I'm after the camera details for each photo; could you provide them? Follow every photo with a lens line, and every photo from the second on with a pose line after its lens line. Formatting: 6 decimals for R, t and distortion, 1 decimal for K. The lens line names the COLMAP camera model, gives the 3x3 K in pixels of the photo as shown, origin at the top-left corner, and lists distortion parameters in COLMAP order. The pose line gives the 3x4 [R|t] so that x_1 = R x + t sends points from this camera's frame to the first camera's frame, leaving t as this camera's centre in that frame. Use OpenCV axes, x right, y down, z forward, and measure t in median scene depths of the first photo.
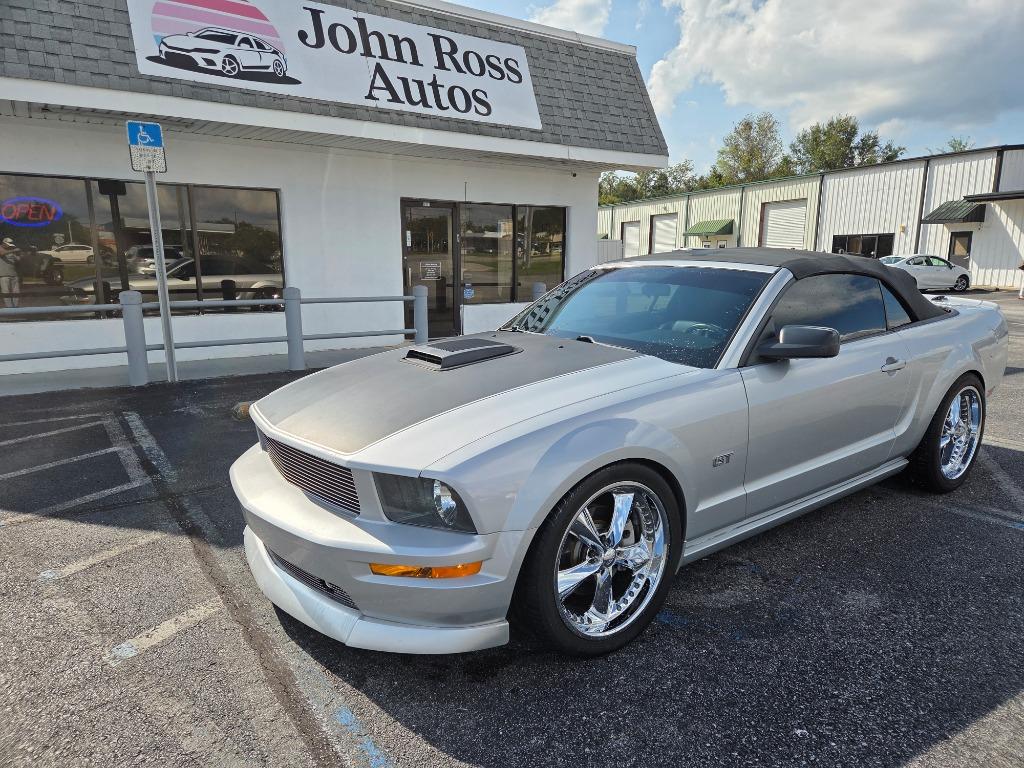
lens RADIAL K [[680.6, 0, 515.2], [0, 680.6, 390.3], [0, 0, 1]] dist [0.081642, -0.064419]
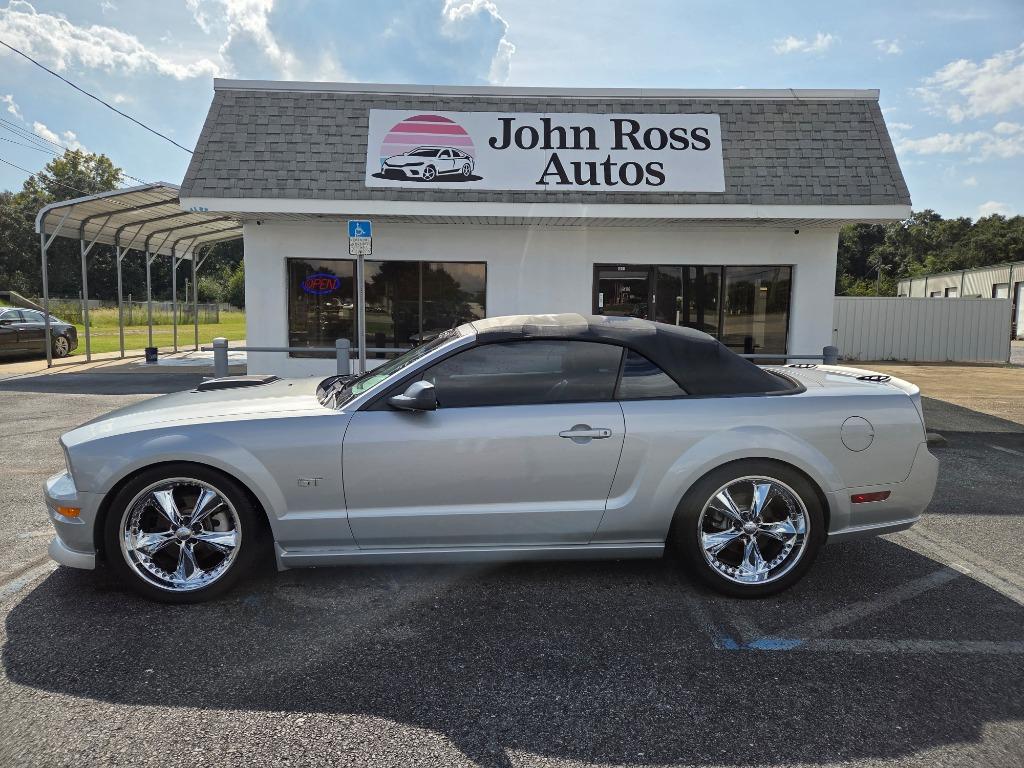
lens RADIAL K [[680.6, 0, 502.1], [0, 680.6, 377.7], [0, 0, 1]] dist [0.081642, -0.064419]
pose [[0.823030, 0.065419, -0.564218, 0.386273], [-0.122862, 0.990332, -0.064394, -0.014218], [0.554551, 0.122320, 0.823111, 0.047987]]
